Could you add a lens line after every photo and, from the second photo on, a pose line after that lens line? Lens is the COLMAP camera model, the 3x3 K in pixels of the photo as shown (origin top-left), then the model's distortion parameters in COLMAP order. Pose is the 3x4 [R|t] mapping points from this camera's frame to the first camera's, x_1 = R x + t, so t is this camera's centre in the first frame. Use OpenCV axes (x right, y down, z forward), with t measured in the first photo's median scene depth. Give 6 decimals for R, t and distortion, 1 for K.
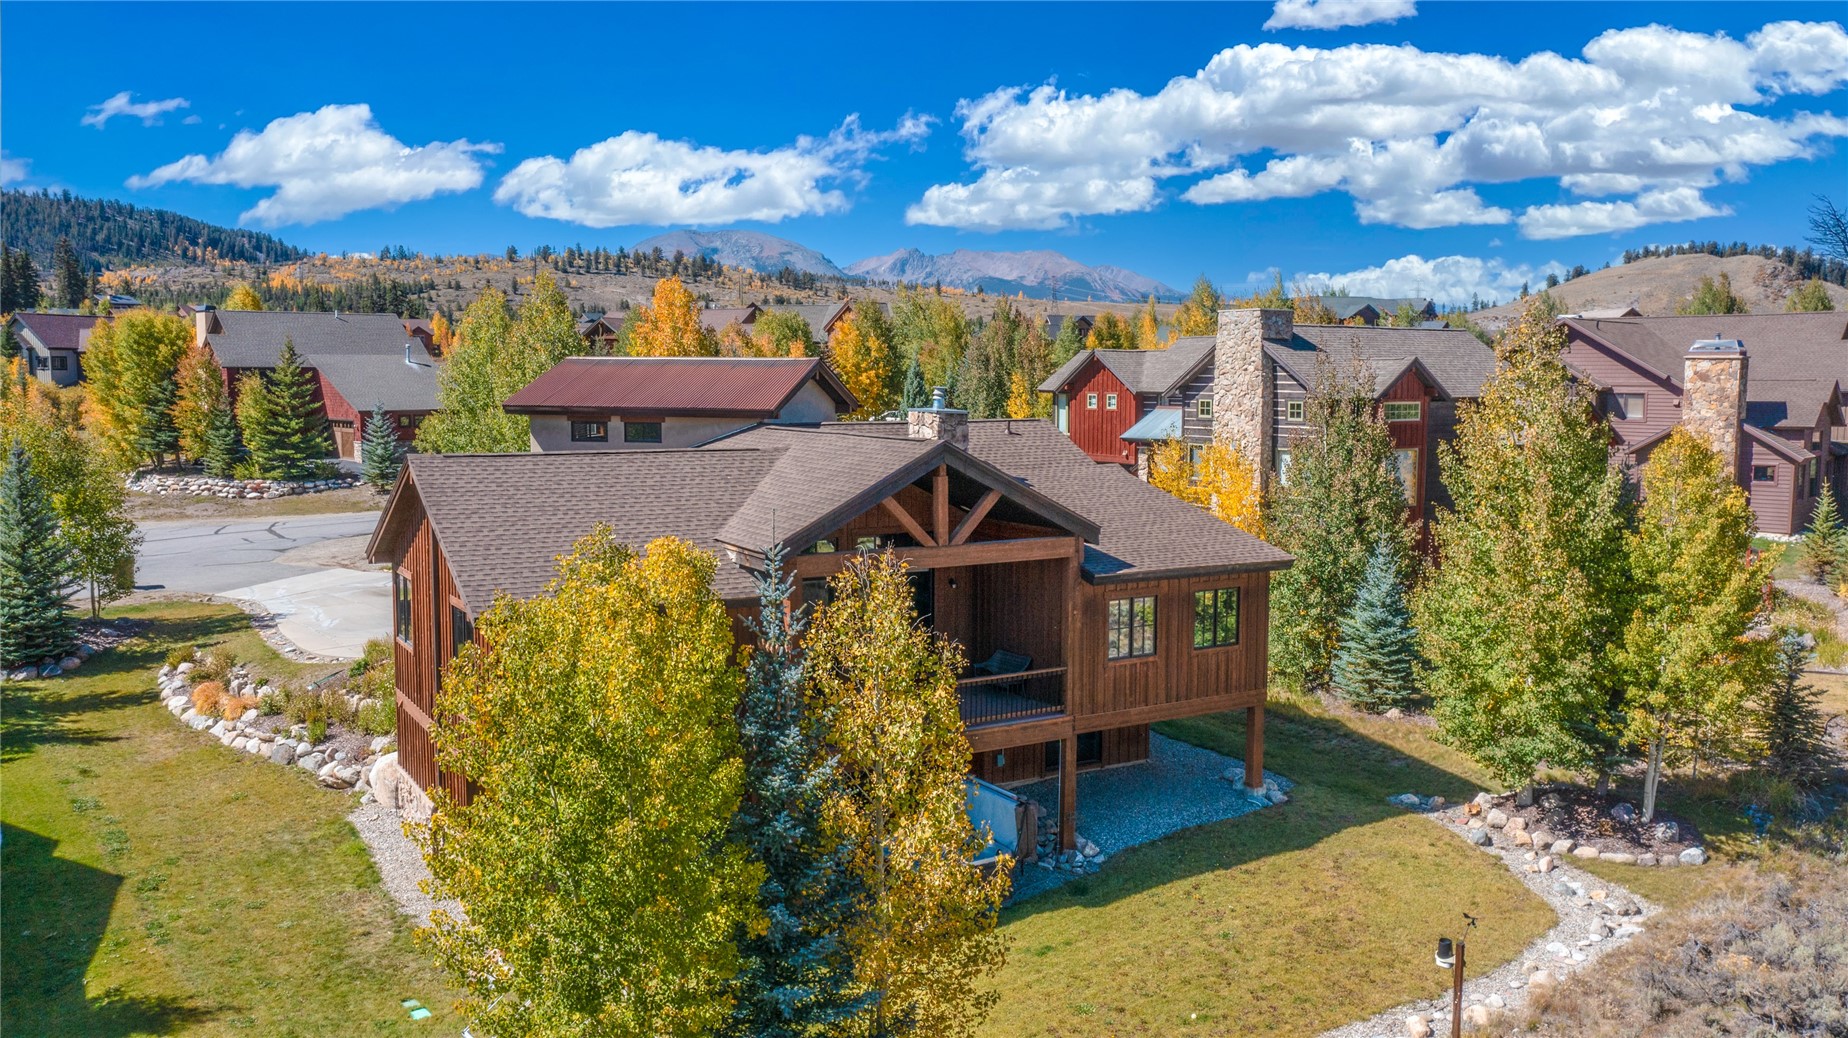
lens RADIAL K [[1468.2, 0, 919.9], [0, 1468.2, 514.8], [0, 0, 1]] dist [-0.006431, 0.005165]
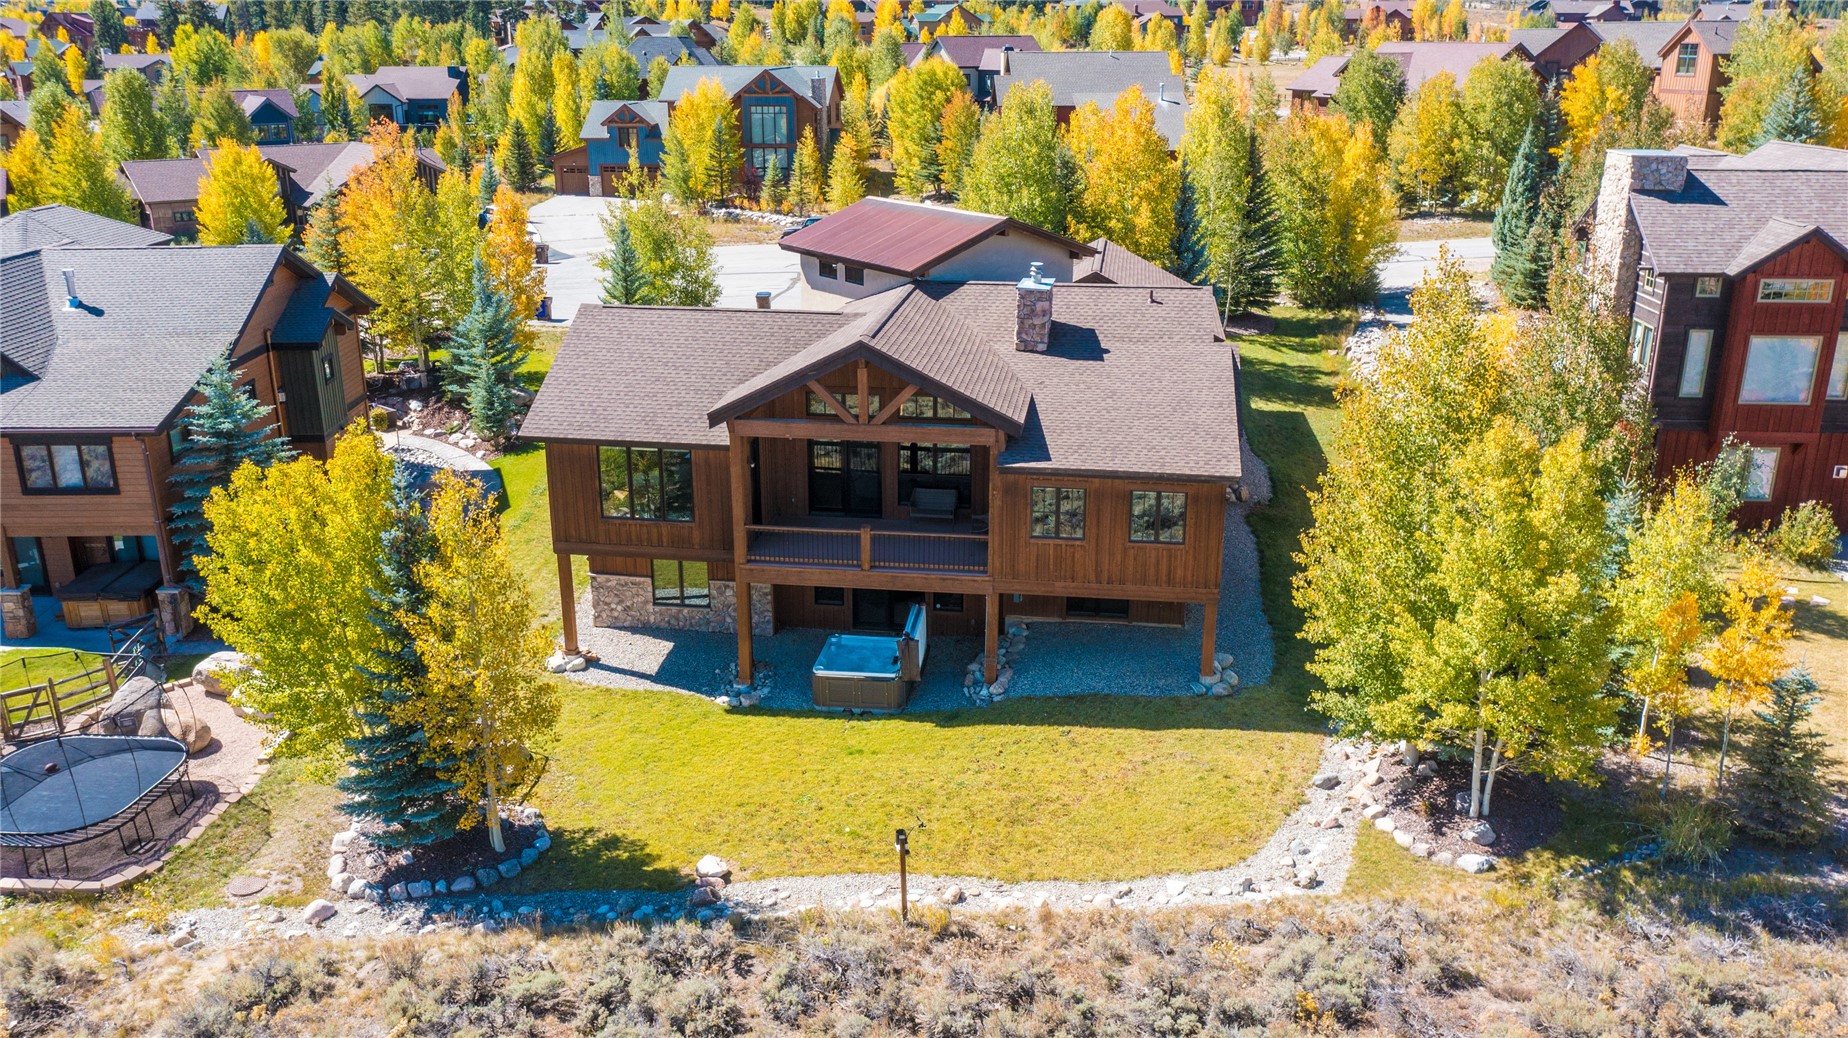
lens RADIAL K [[1468.2, 0, 919.9], [0, 1468.2, 514.8], [0, 0, 1]] dist [-0.006431, 0.005165]
pose [[0.777686, 0.192373, -0.598495, 0.749762], [-0.058226, 0.969978, 0.236119, -0.184614], [0.625950, -0.148779, 0.765540, 0.073362]]
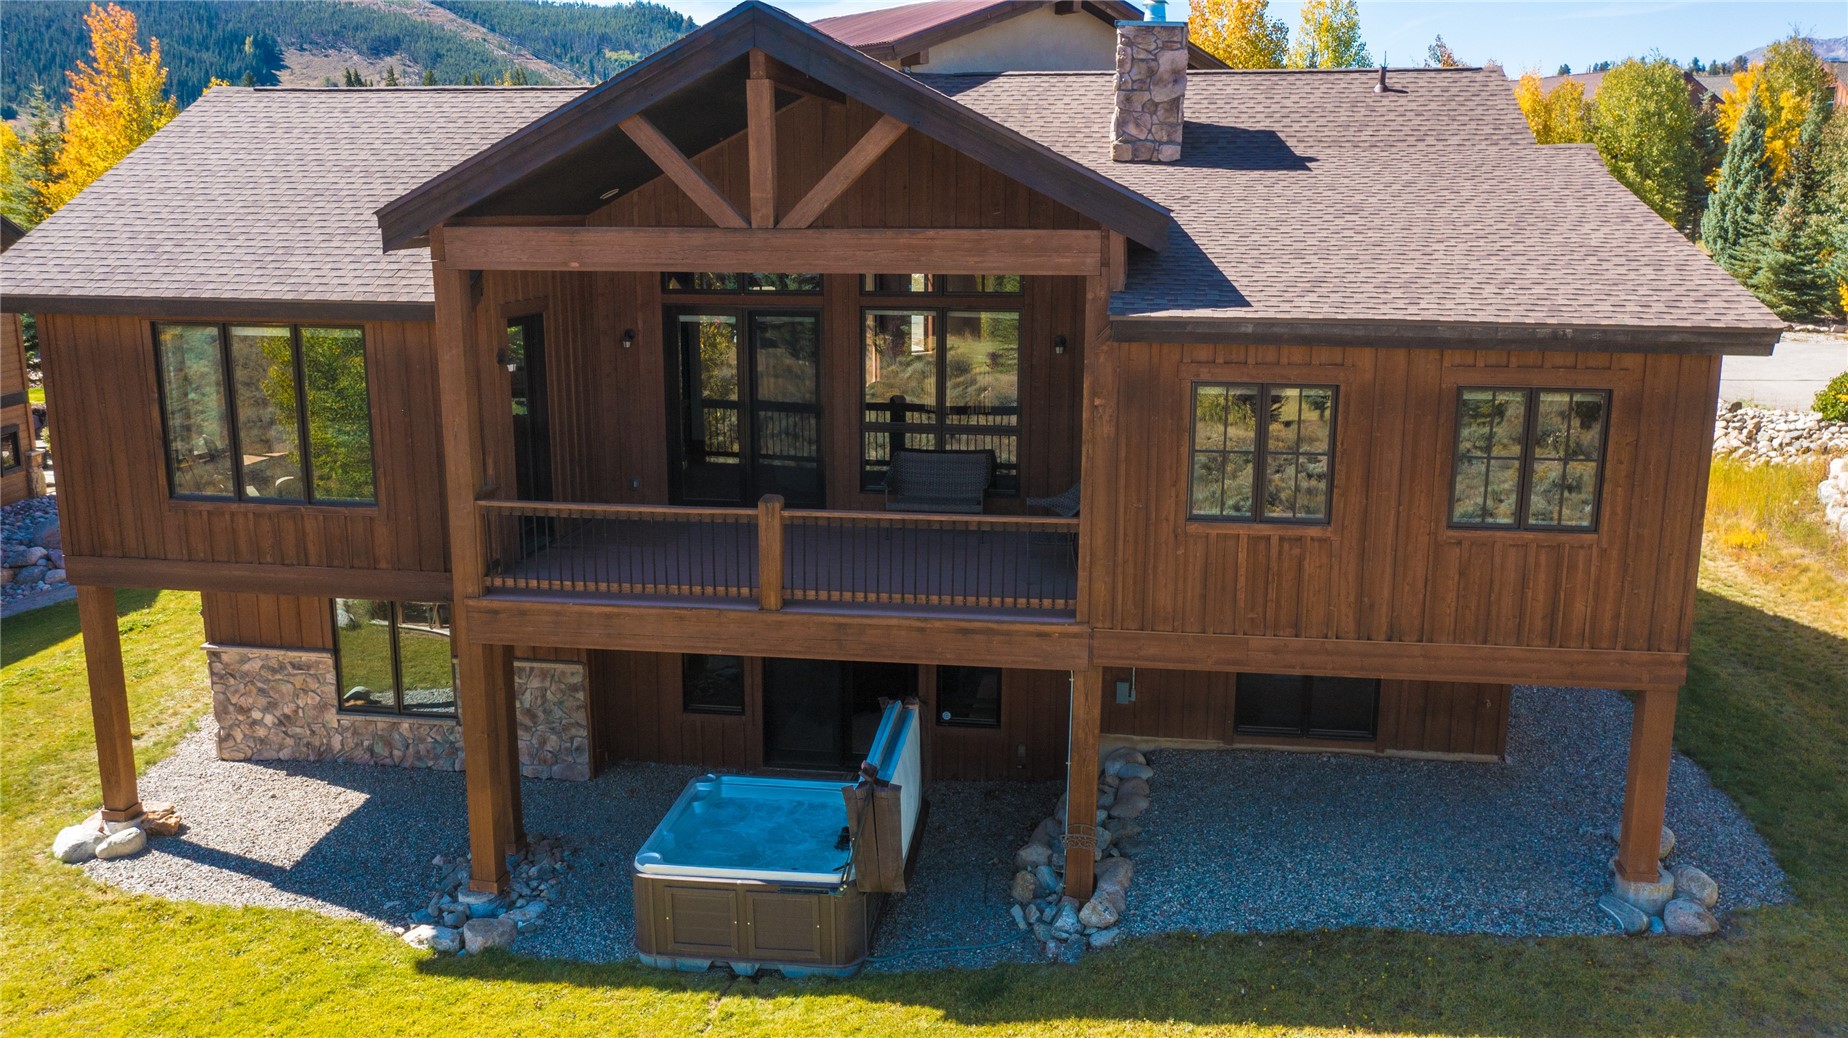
lens RADIAL K [[1468.2, 0, 919.9], [0, 1468.2, 514.8], [0, 0, 1]] dist [-0.006431, 0.005165]
pose [[0.778661, 0.129736, -0.613886, 0.341965], [-0.061888, 0.989499, 0.130617, 0.044936], [0.624386, -0.063714, 0.778513, 0.607173]]
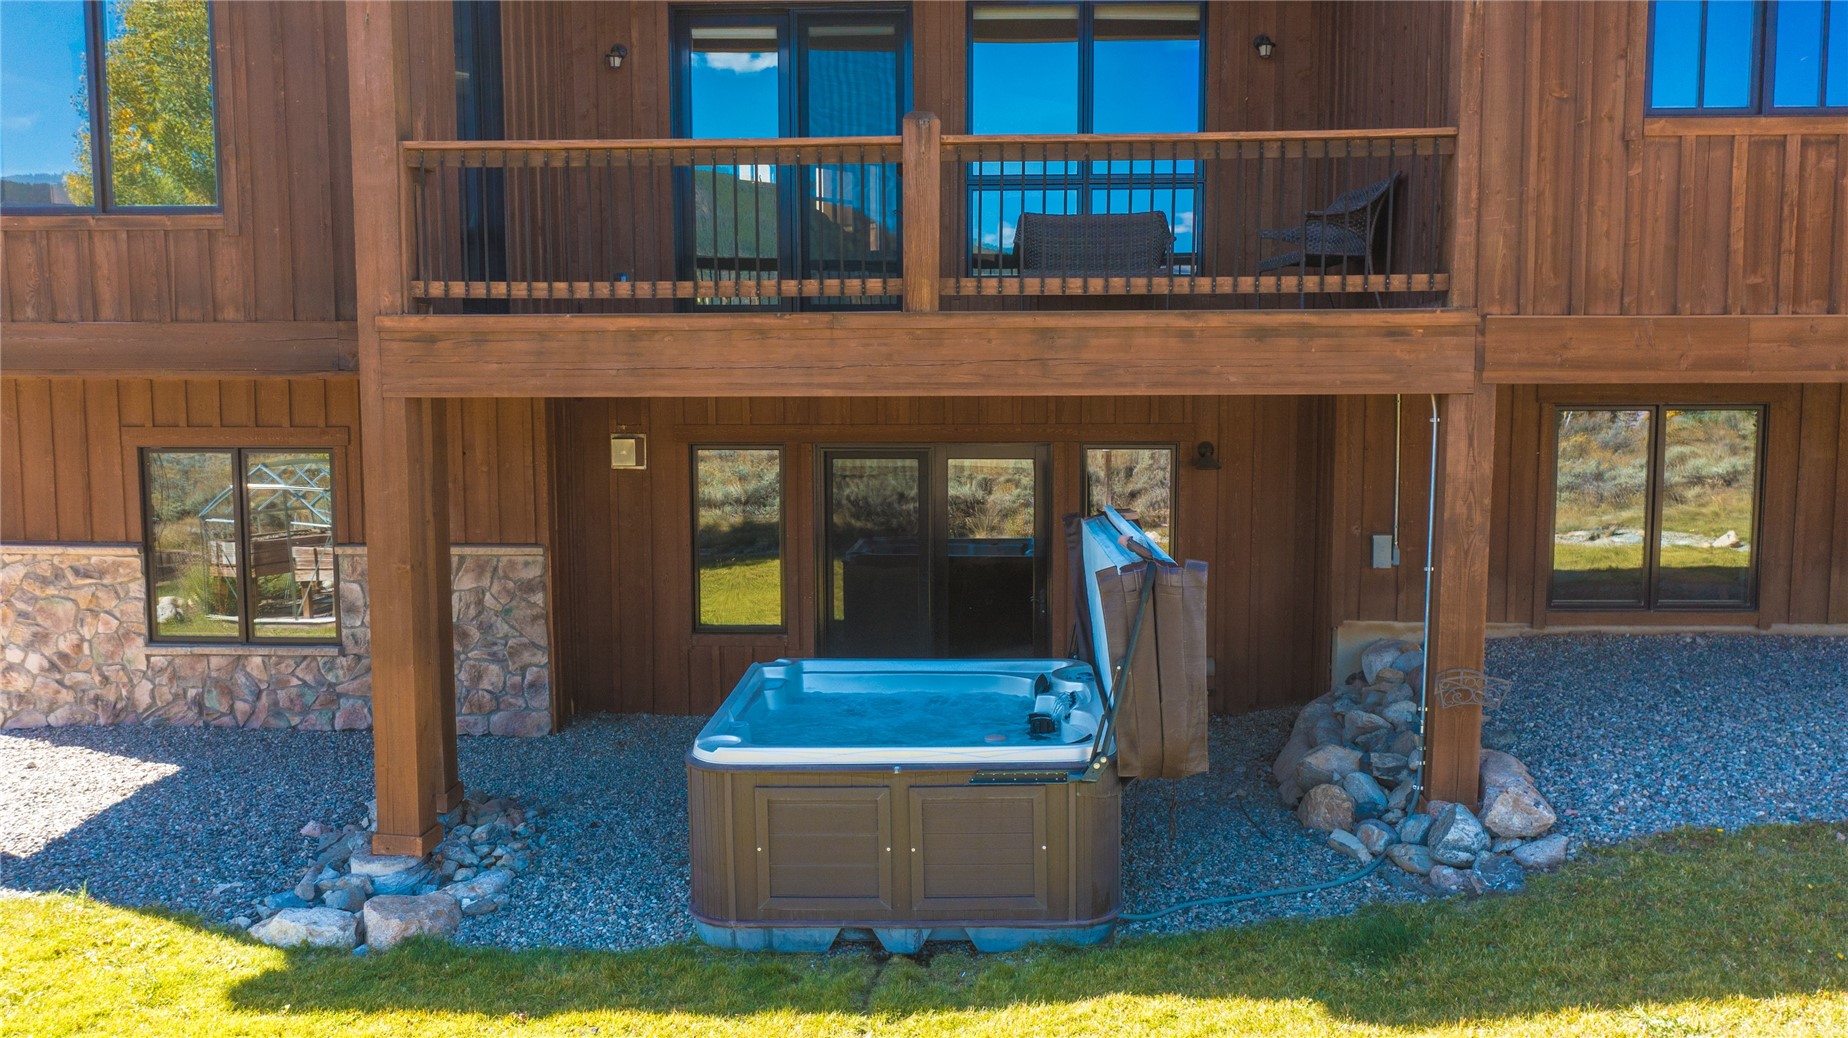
lens RADIAL K [[1468.2, 0, 919.9], [0, 1468.2, 514.8], [0, 0, 1]] dist [-0.006431, 0.005165]
pose [[0.833962, 0.044355, -0.550036, 0.168958], [-0.047429, 0.998837, 0.008635, 0.176919], [0.549779, 0.018886, 0.835096, 0.715594]]
